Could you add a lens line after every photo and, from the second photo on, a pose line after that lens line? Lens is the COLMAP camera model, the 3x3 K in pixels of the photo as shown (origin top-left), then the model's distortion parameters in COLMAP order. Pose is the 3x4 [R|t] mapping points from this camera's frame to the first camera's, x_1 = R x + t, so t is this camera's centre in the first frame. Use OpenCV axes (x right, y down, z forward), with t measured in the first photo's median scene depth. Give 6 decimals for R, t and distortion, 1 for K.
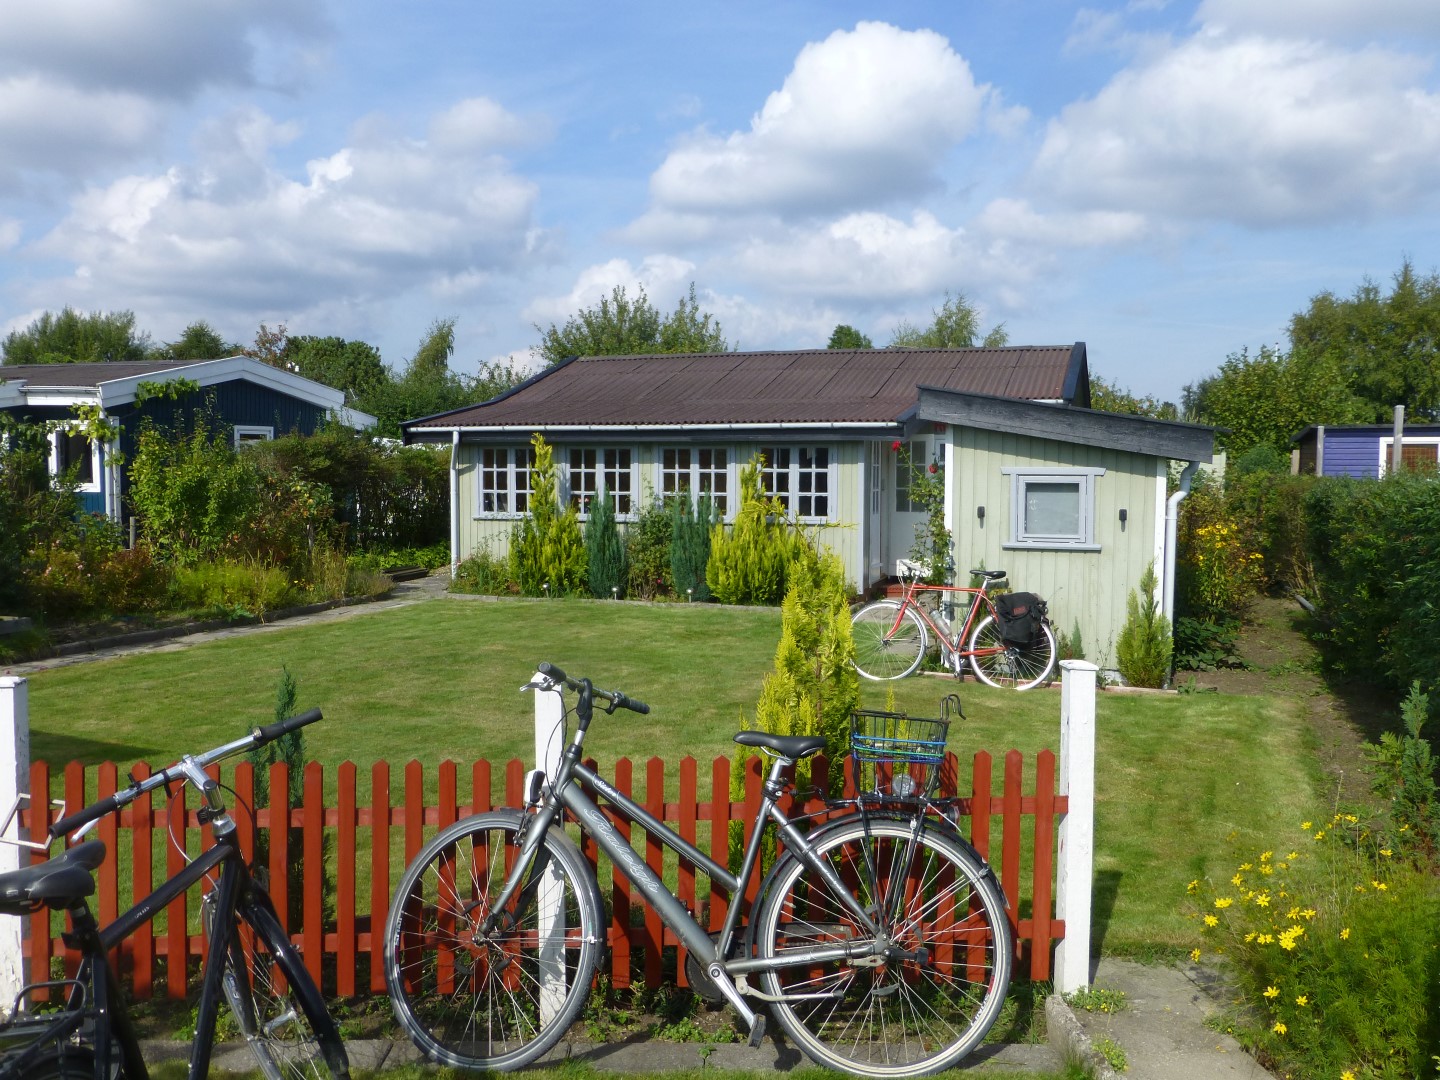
lens RADIAL K [[1187.8, 0, 720.0], [0, 1187.8, 540.0], [0, 0, 1]] dist [0.009317, 0.002383]
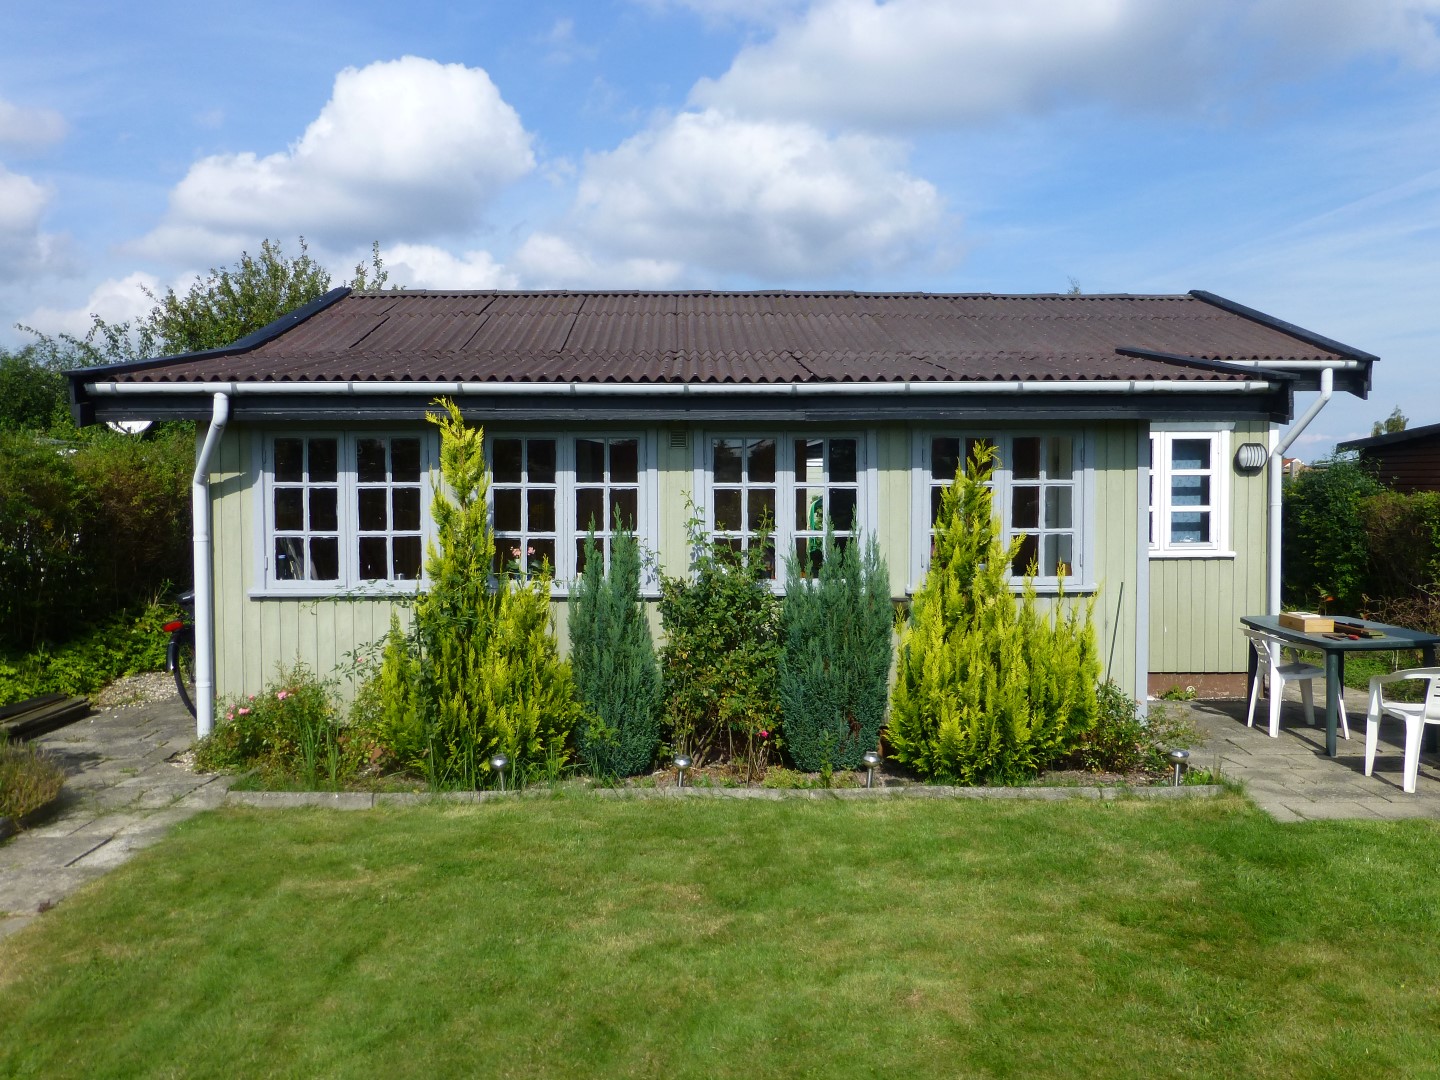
lens RADIAL K [[1187.8, 0, 720.0], [0, 1187.8, 540.0], [0, 0, 1]] dist [0.009317, 0.002383]
pose [[0.936502, -0.017965, 0.350201, -0.206484], [0.025402, 0.999539, -0.016655, -0.028376], [-0.349740, 0.024494, 0.936527, 0.550005]]
